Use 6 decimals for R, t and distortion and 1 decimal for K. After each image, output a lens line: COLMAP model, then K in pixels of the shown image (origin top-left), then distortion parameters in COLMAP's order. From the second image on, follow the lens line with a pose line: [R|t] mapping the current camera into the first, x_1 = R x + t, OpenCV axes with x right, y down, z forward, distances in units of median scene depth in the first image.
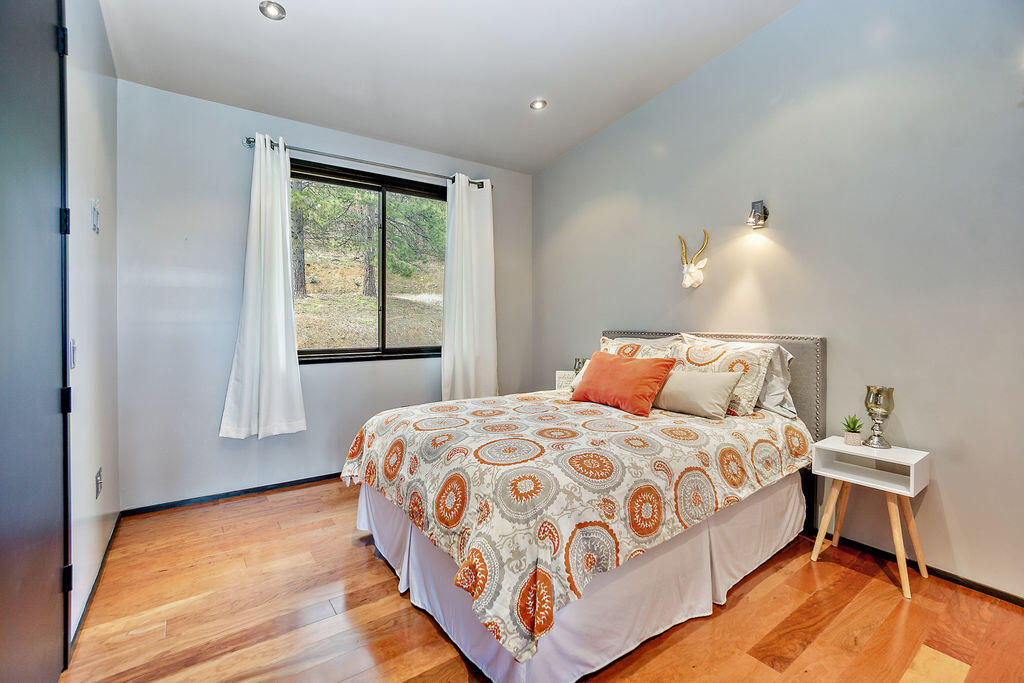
lens RADIAL K [[448.7, 0, 512.3], [0, 448.7, 332.4], [0, 0, 1]] dist [-0.010896, 0.001266]
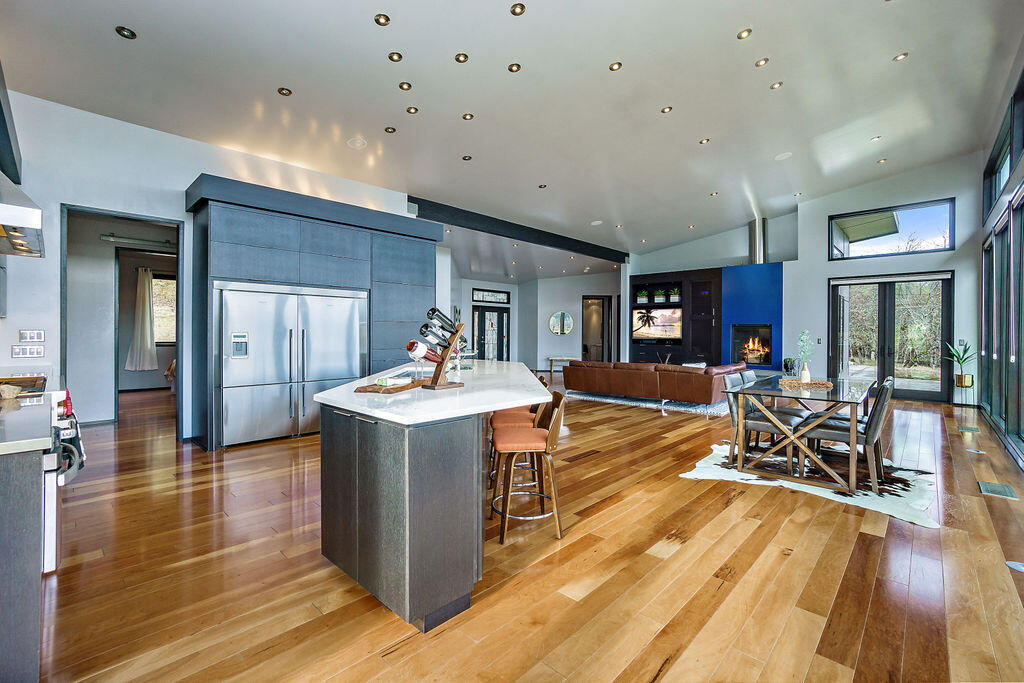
lens RADIAL K [[448.7, 0, 495.9], [0, 448.7, 335.9], [0, 0, 1]] dist [-0.010896, 0.001266]
pose [[0.984670, -0.000121, 0.174427, 1.169679], [0.001538, 0.999967, -0.007992, 0.034968], [-0.174420, 0.008137, 0.984638, -2.189329]]
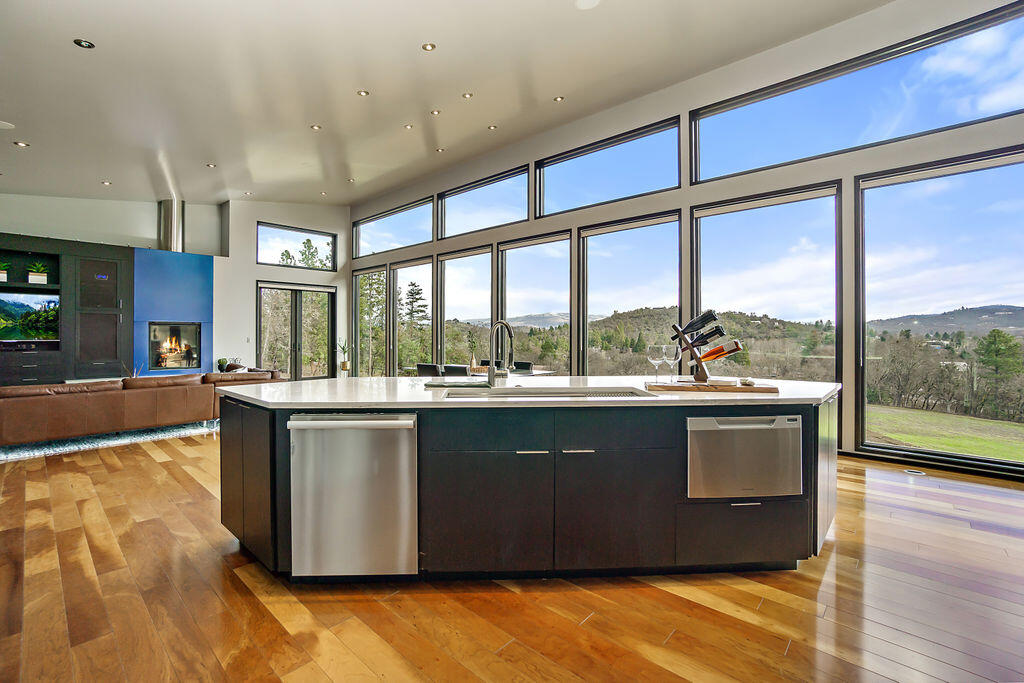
lens RADIAL K [[448.7, 0, 506.5], [0, 448.7, 337.2], [0, 0, 1]] dist [-0.010896, 0.001266]
pose [[-0.203483, -0.011656, 0.979009, 0.467338], [0.013565, 0.999800, 0.014723, 0.014077], [-0.978985, 0.016276, -0.203284, -0.849747]]
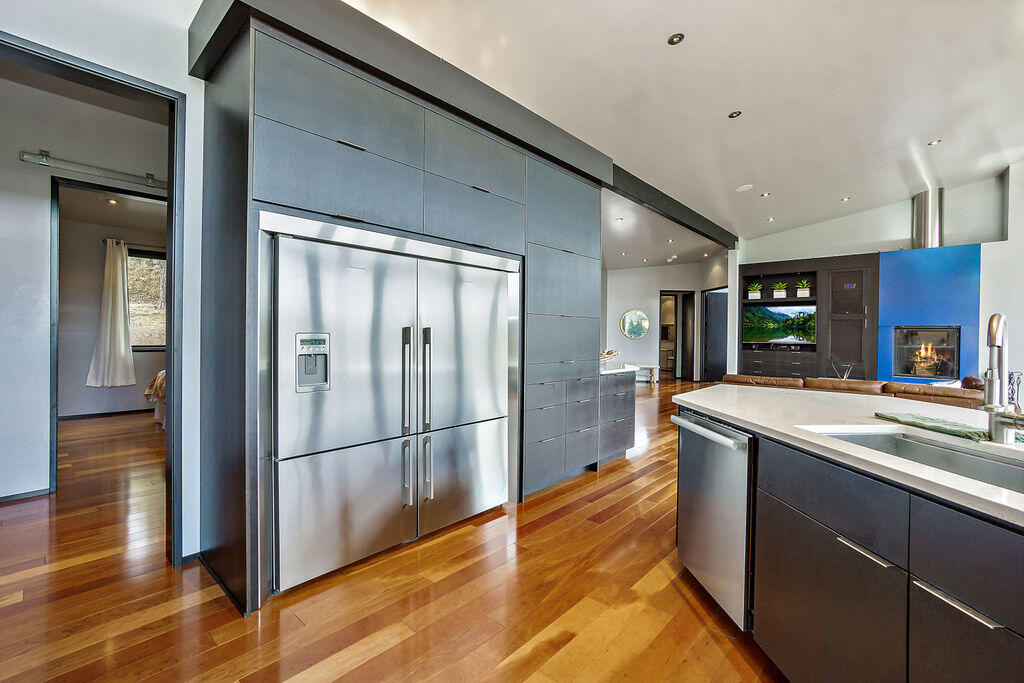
lens RADIAL K [[448.7, 0, 503.4], [0, 448.7, 337.9], [0, 0, 1]] dist [-0.010896, 0.001266]
pose [[0.977647, 0.003977, 0.210217, 0.740296], [-0.002581, 0.999973, -0.006913, 0.022310], [-0.210239, 0.006215, 0.977630, -1.316989]]
